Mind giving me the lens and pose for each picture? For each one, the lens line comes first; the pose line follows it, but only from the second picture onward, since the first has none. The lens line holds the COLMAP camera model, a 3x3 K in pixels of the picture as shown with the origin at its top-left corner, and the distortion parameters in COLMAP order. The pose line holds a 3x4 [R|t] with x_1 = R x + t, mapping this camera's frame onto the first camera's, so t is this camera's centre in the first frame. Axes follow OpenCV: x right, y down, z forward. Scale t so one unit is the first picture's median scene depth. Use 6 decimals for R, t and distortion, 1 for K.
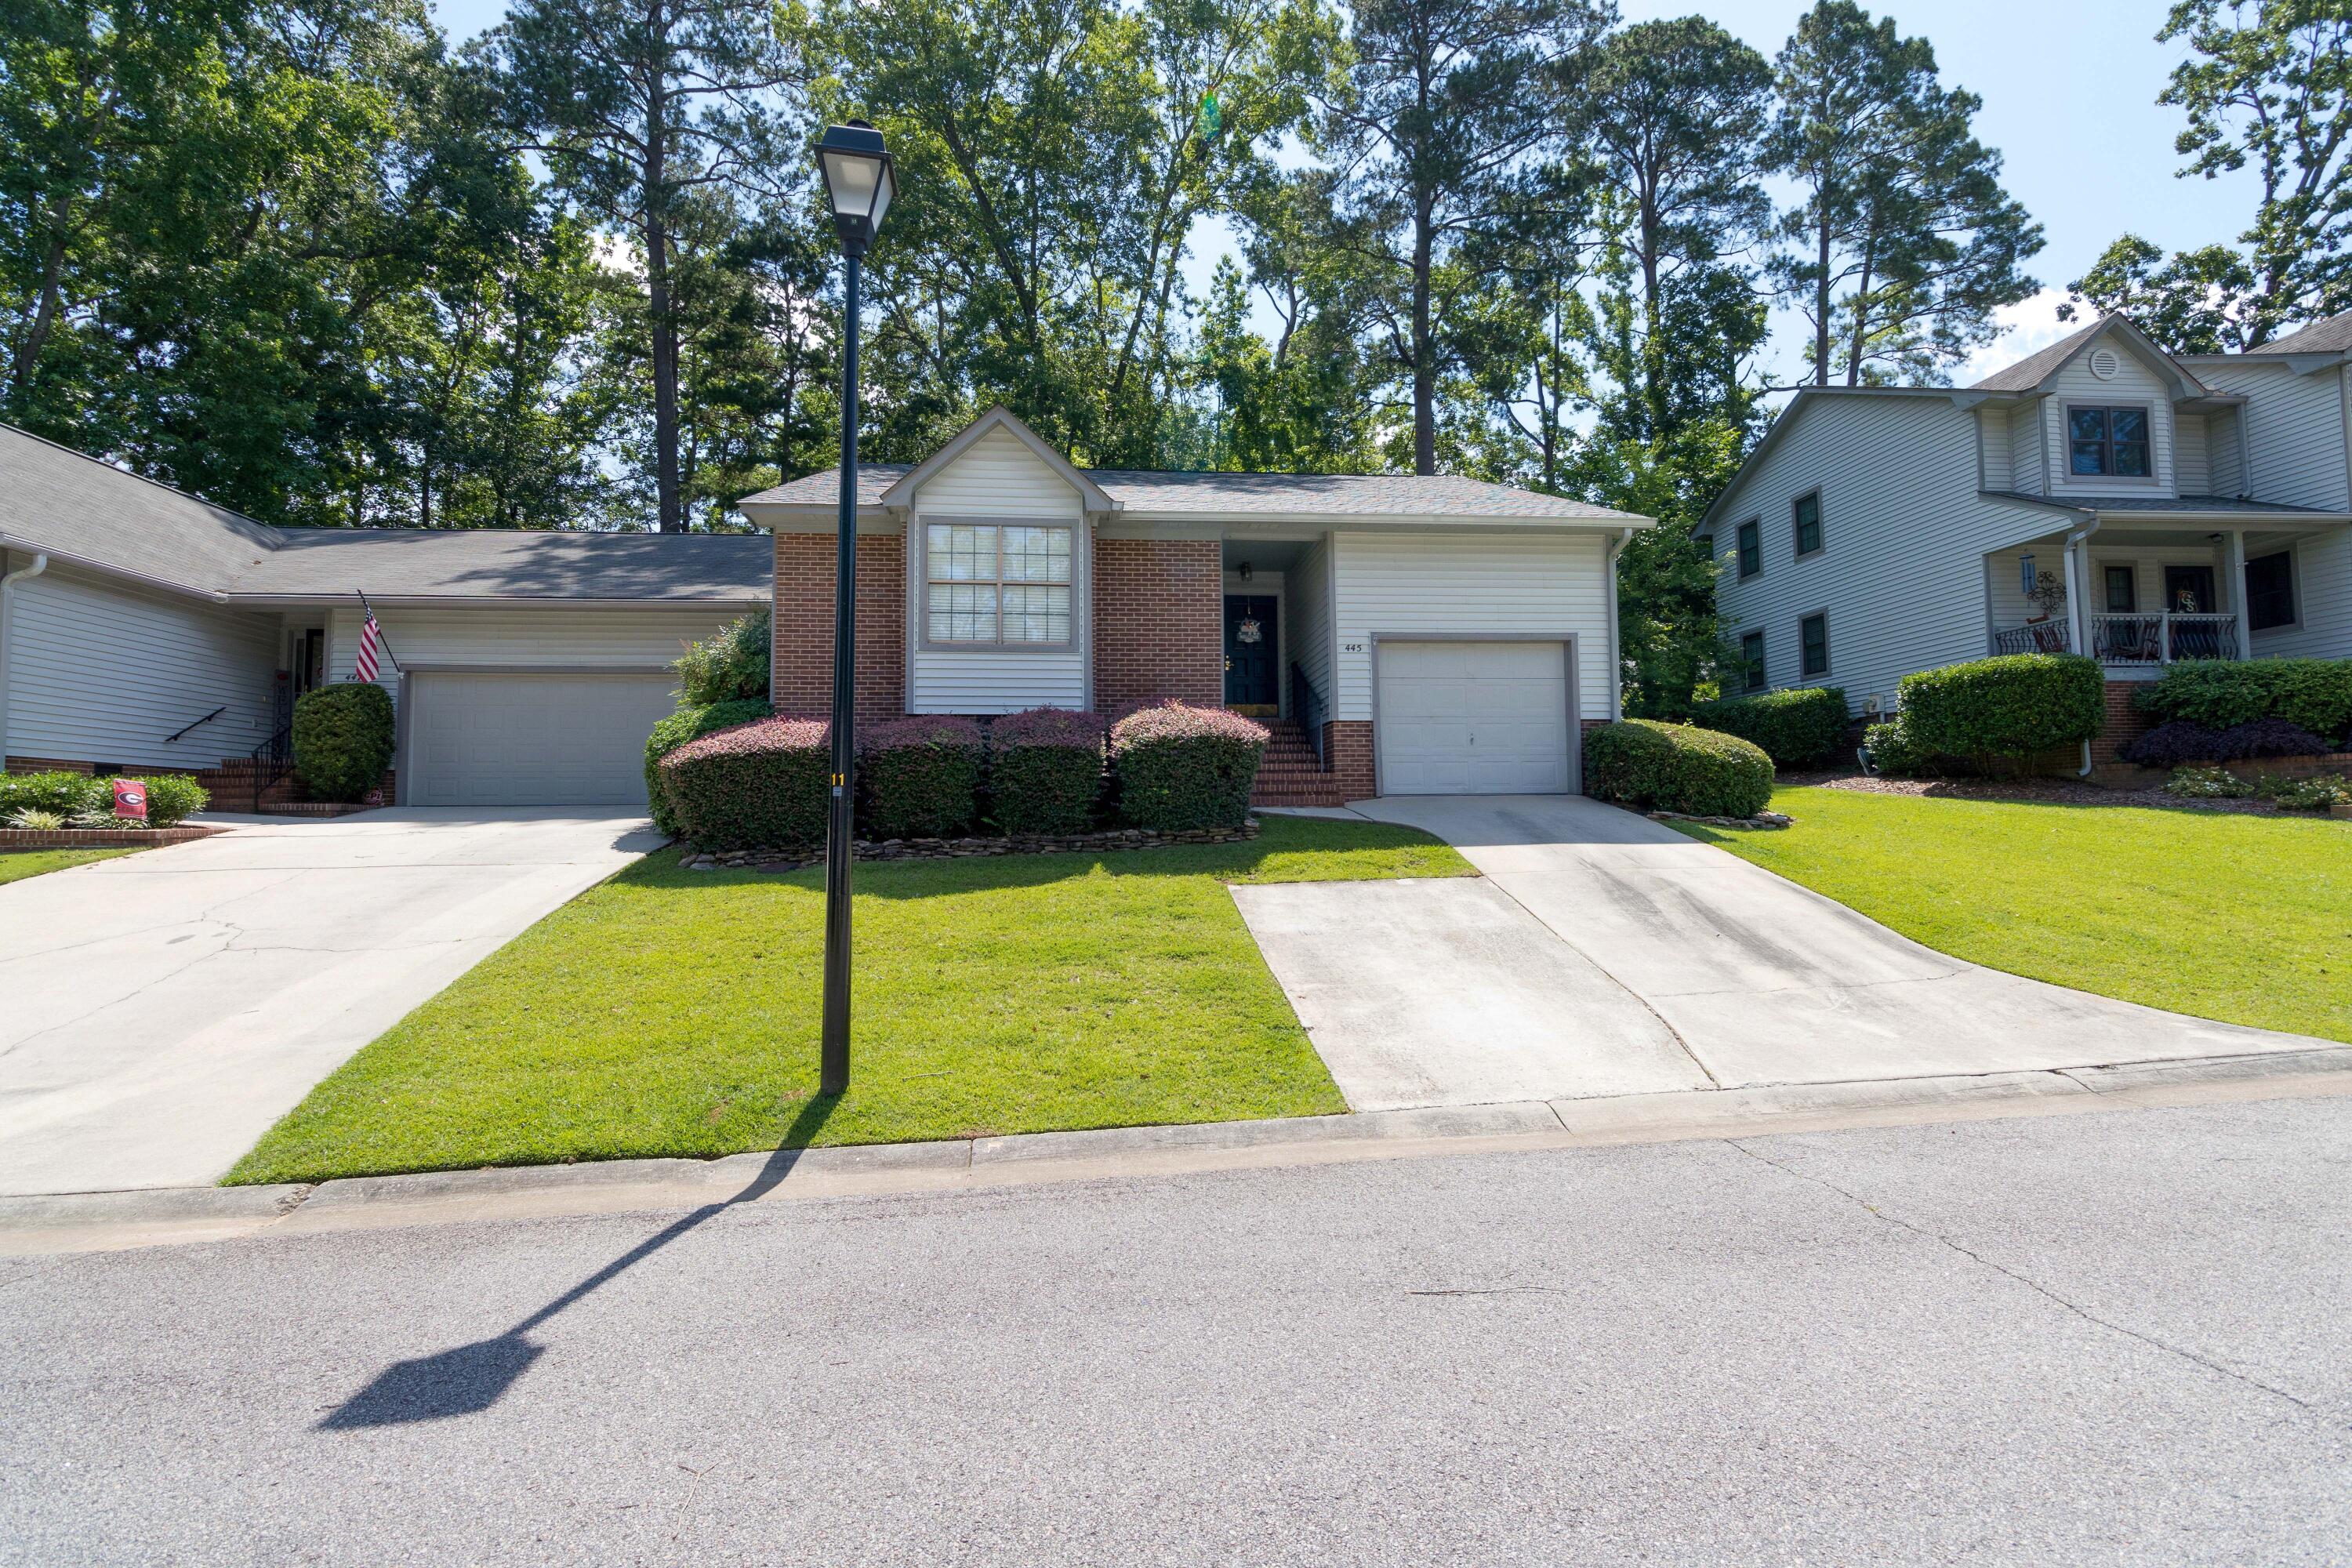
lens RADIAL K [[1105.9, 0, 1171.2], [0, 1105.9, 785.1], [0, 0, 1]] dist [0.002192, 0.000002]
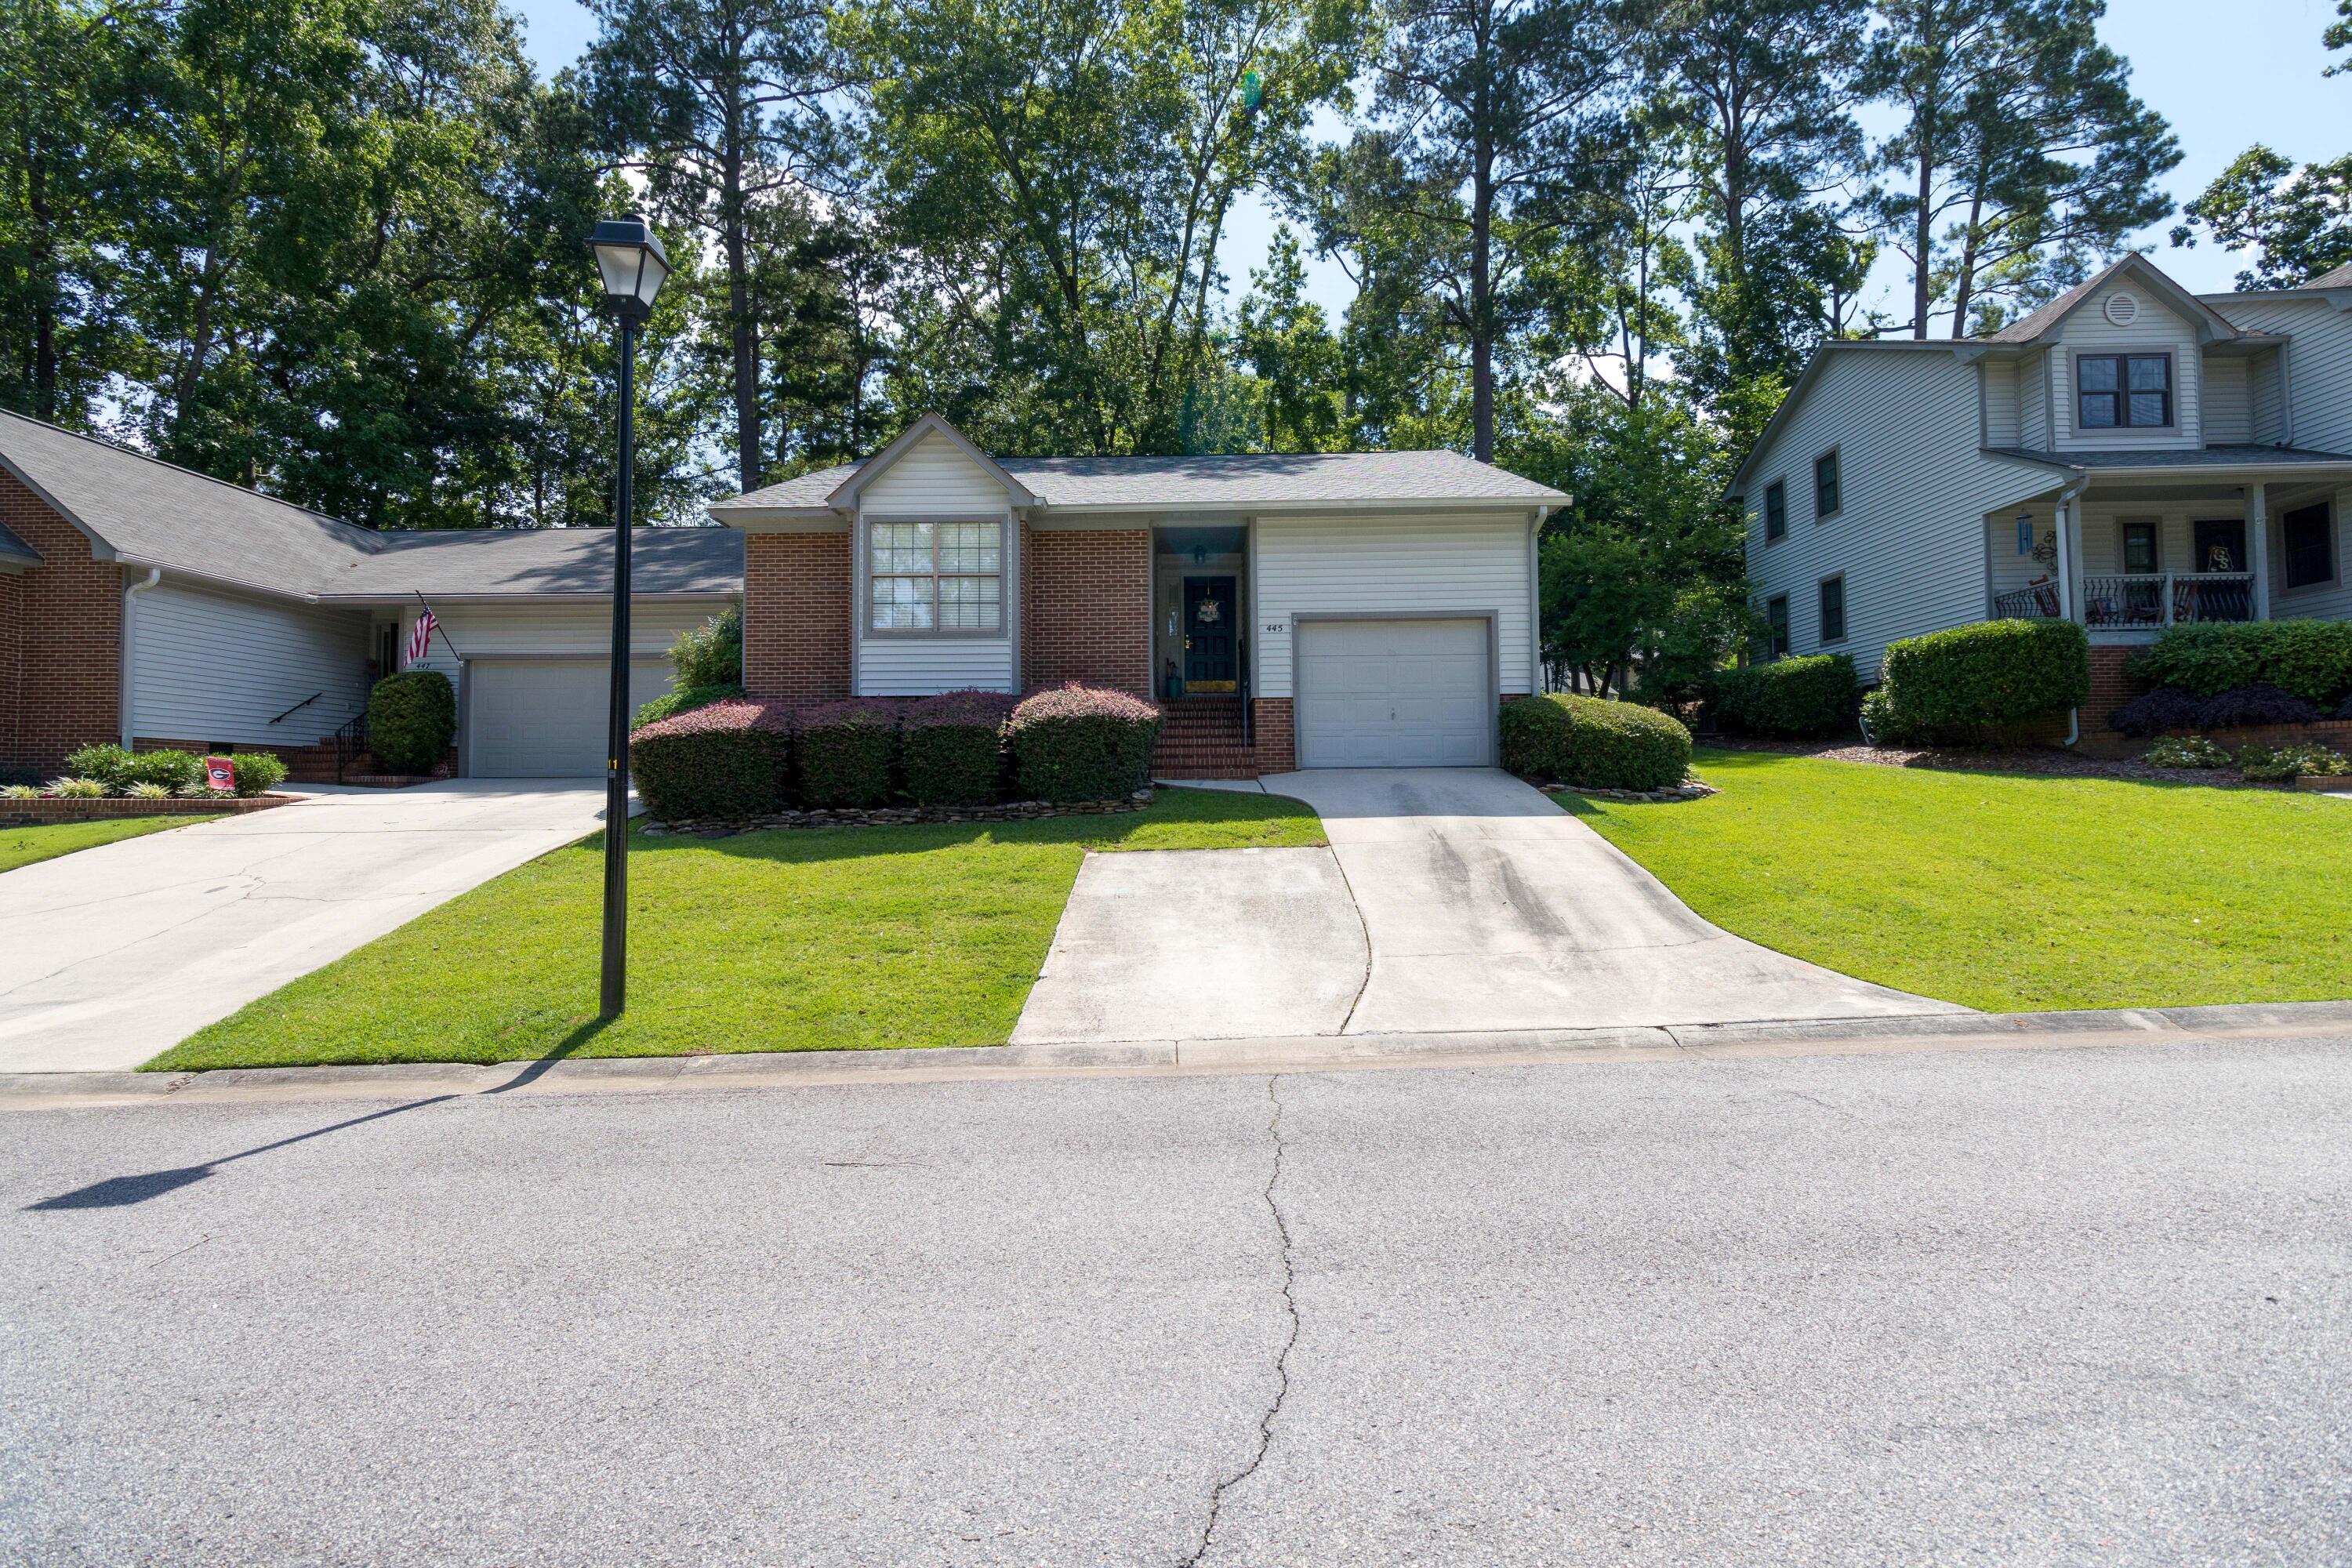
lens RADIAL K [[1105.9, 0, 1171.2], [0, 1105.9, 785.1], [0, 0, 1]] dist [0.002192, 0.000002]
pose [[0.992936, 0.000361, -0.118648, 0.144503], [0.003297, 0.999525, 0.030634, -0.005557], [0.118603, -0.030809, 0.992464, -0.044893]]
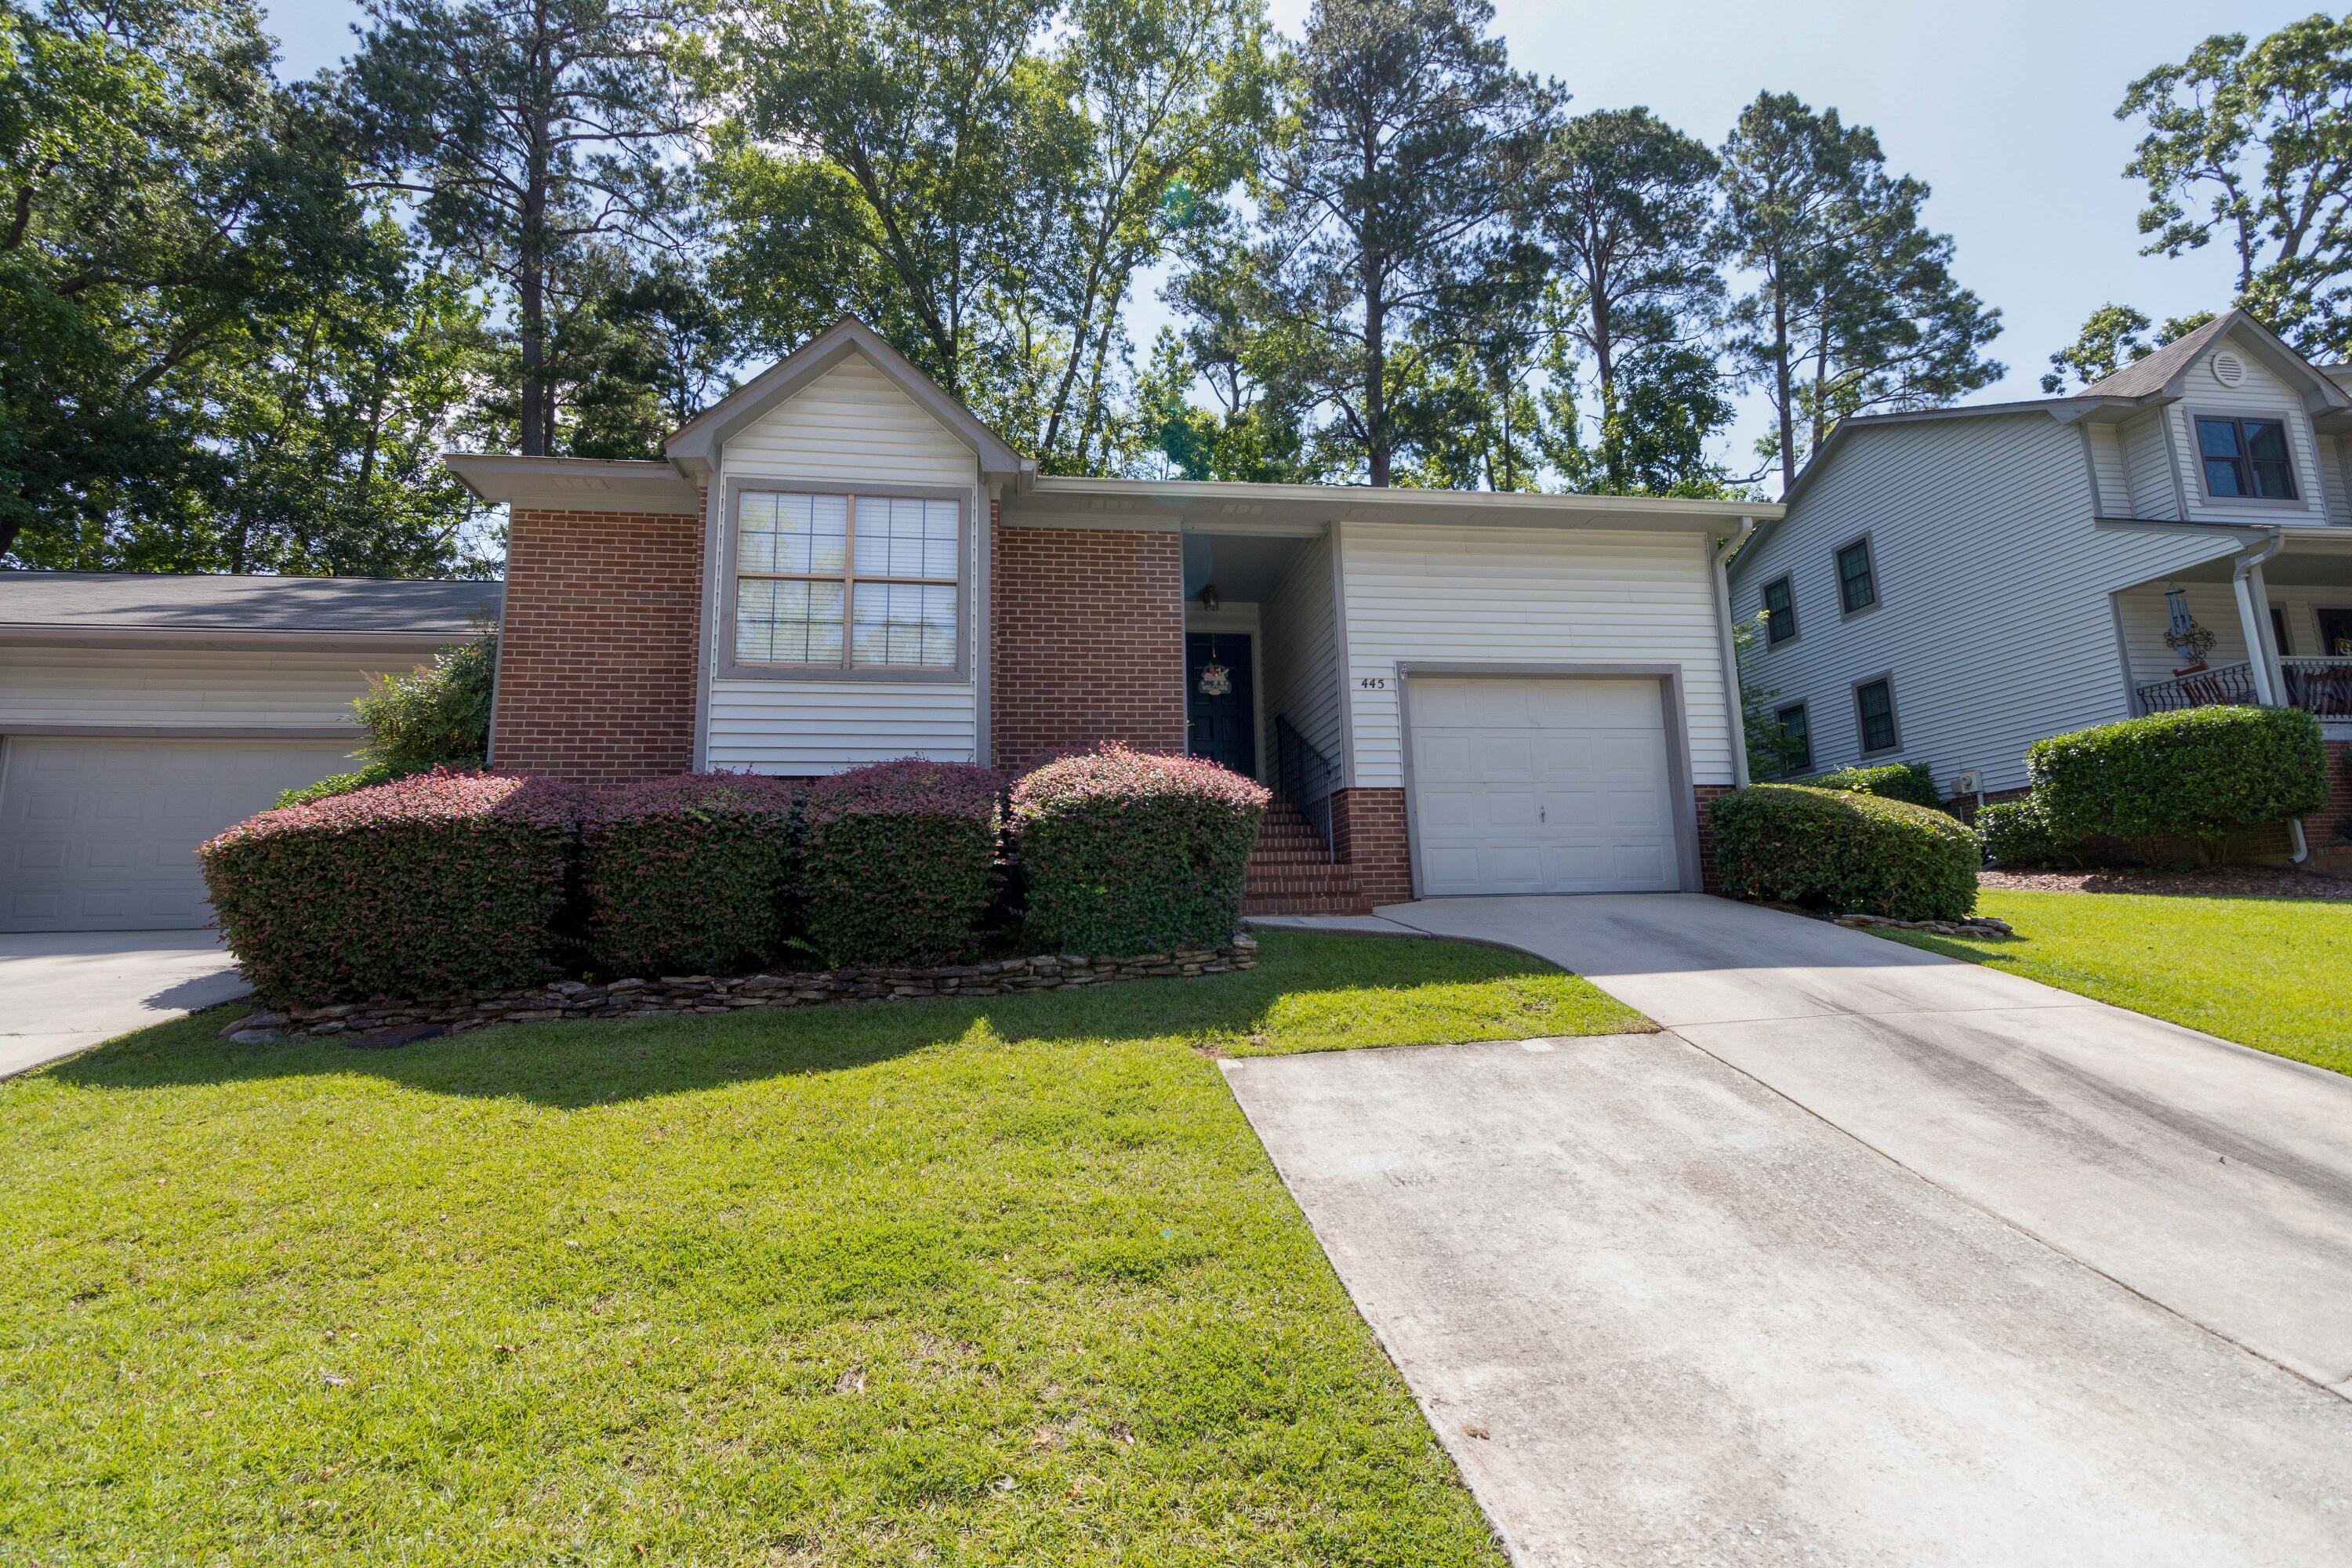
lens RADIAL K [[1094.4, 0, 1168.8], [0, 1094.4, 782.5], [0, 0, 1]] dist [0.000137, 0.000992]
pose [[0.998571, -0.006592, 0.053037, 0.000086], [0.012237, 0.994203, -0.106817, 0.007183], [-0.052025, 0.107313, 0.992863, 0.249337]]
